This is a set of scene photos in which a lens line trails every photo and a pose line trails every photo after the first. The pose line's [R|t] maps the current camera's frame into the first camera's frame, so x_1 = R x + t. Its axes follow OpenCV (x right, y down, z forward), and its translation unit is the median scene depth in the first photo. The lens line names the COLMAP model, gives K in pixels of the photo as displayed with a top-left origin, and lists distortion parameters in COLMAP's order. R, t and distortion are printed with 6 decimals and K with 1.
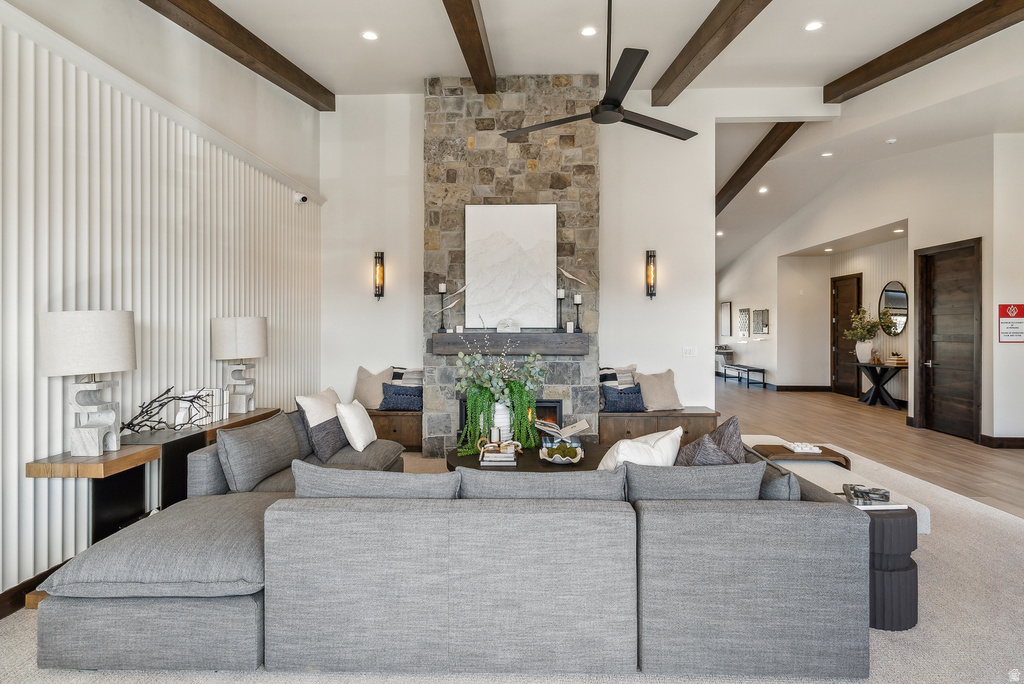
lens RADIAL K [[524.4, 0, 525.4], [0, 524.4, 325.6], [0, 0, 1]] dist [0.000589, 0.000517]
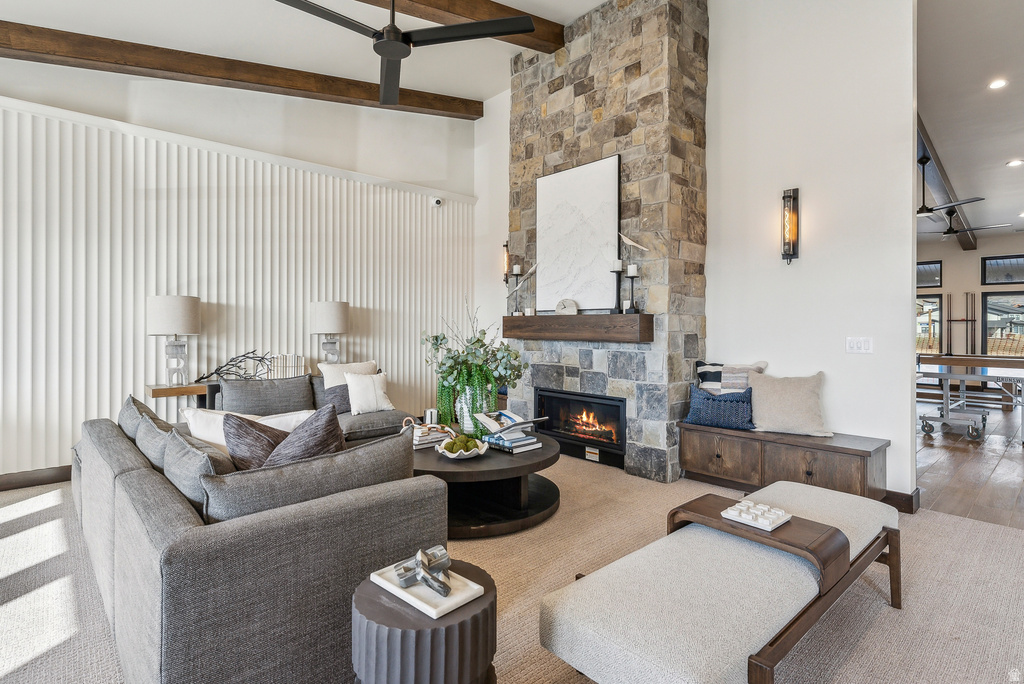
lens RADIAL K [[524.4, 0, 504.0], [0, 524.4, 324.2], [0, 0, 1]] dist [0.000589, 0.000517]
pose [[0.679706, 0.000280, -0.733484, 0.527056], [-0.000267, 1.000000, 0.000134, 0.028081], [0.733484, 0.000105, 0.679706, 0.321877]]
